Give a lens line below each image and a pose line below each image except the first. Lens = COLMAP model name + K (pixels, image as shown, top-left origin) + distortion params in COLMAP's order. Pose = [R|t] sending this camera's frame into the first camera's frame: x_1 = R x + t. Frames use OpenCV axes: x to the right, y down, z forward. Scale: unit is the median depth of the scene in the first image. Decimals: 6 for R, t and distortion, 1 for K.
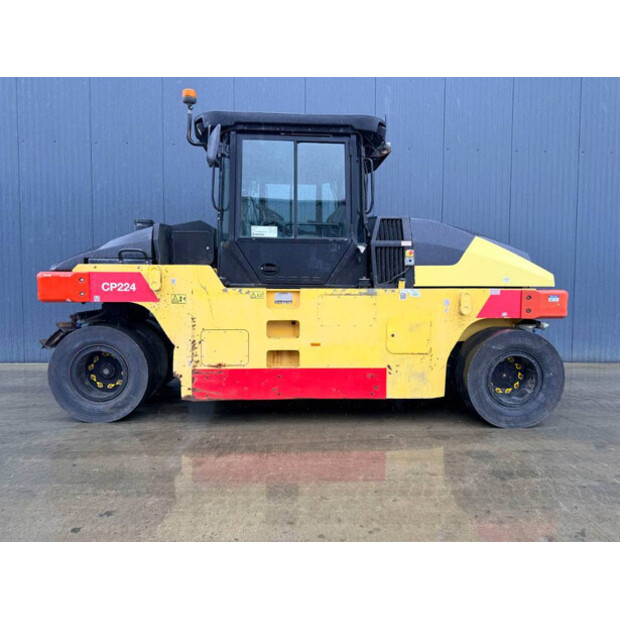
lens RADIAL K [[433.0, 0, 310.0], [0, 433.0, 310.0], [0, 0, 1]] dist [0.136900, -0.245181]
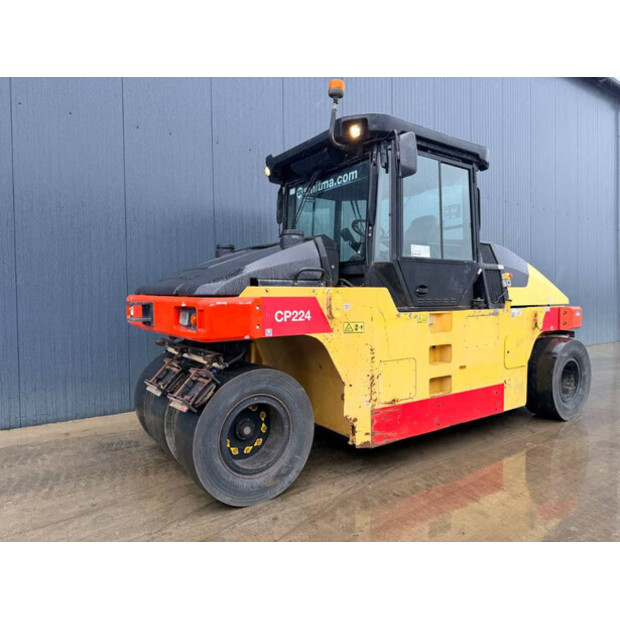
lens RADIAL K [[433.0, 0, 310.0], [0, 433.0, 310.0], [0, 0, 1]] dist [0.136900, -0.245181]
pose [[0.847519, -0.027608, 0.530046, -0.804900], [0.046565, 0.998663, -0.022438, -0.043760], [-0.528718, 0.043698, 0.847672, 0.333240]]
